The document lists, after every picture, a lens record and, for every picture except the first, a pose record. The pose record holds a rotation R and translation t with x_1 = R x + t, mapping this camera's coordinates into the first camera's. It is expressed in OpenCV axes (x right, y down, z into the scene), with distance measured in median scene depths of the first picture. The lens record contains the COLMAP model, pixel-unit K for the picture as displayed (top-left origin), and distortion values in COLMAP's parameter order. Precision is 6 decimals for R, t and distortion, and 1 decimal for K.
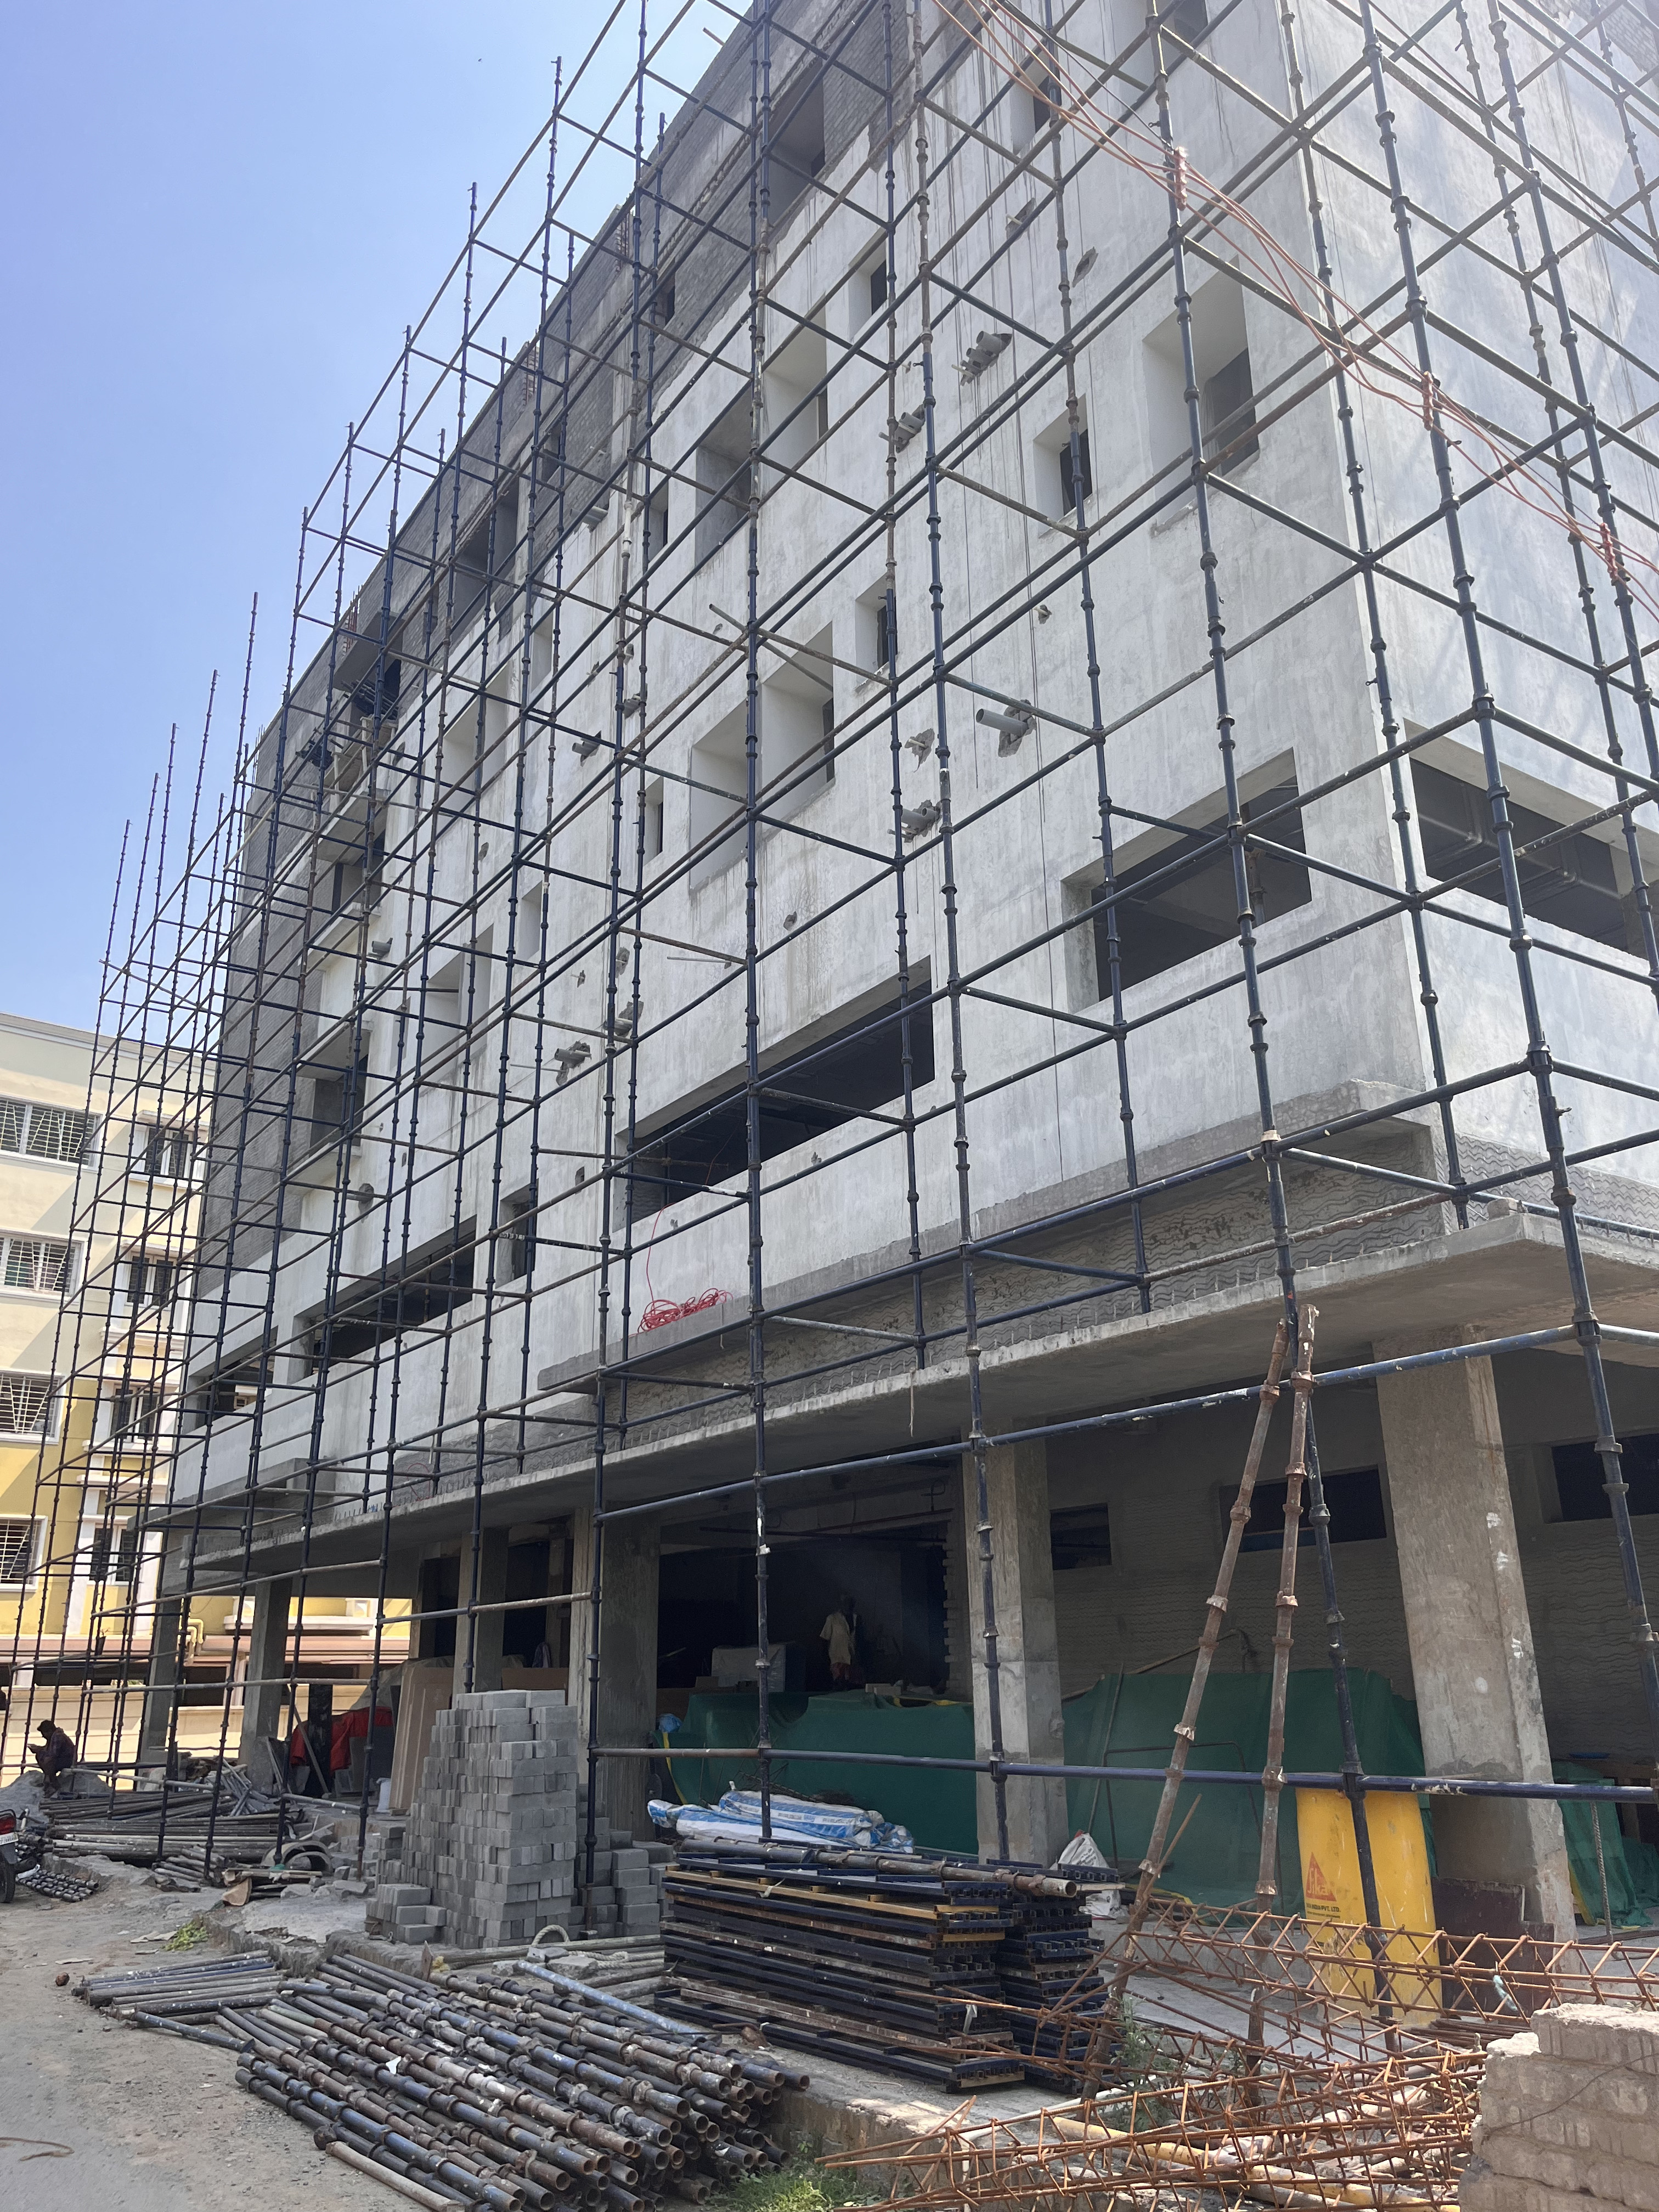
lens RADIAL K [[1669.9, 0, 830.6], [0, 1669.9, 1092.7], [0, 0, 1]] dist [0.053843, -0.073435]
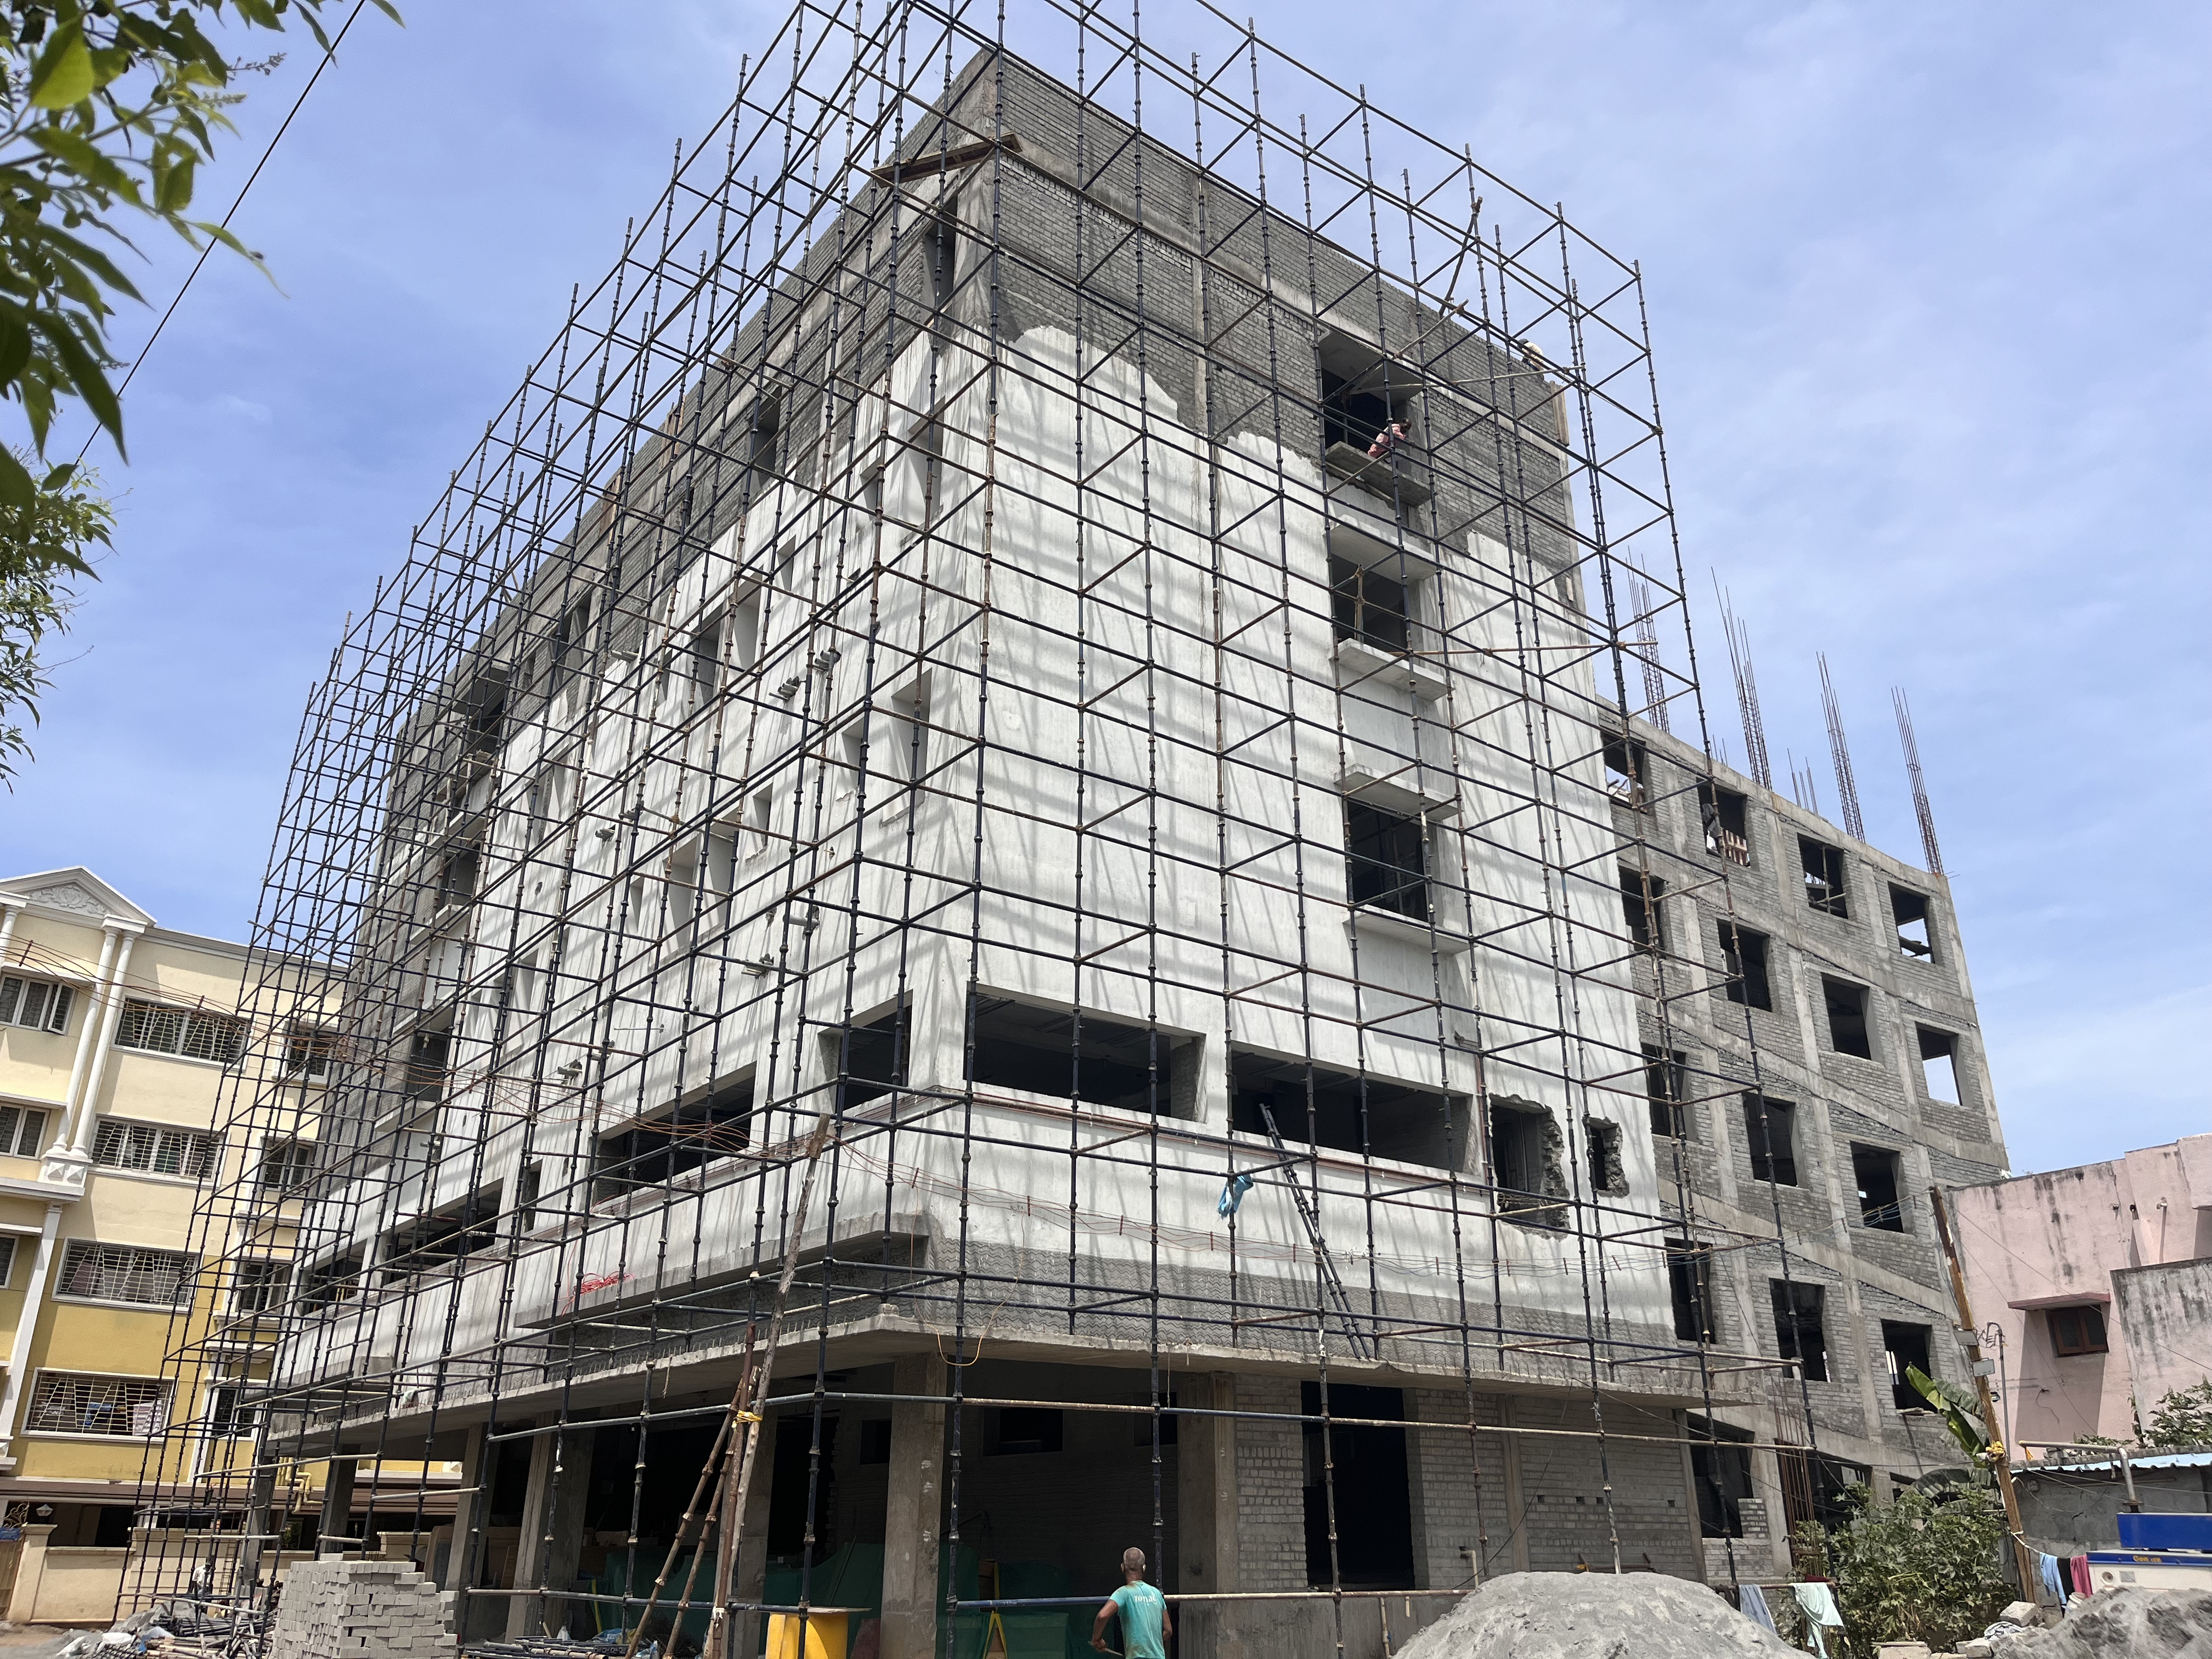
lens RADIAL K [[1669.9, 0, 1147.3], [0, 1669.9, 813.6], [0, 0, 1]] dist [0.053843, -0.073435]
pose [[0.997702, 0.039830, 0.054803, 0.420101], [-0.036065, 0.997029, -0.068058, -0.282685], [-0.057351, 0.065925, 0.996175, -0.744156]]
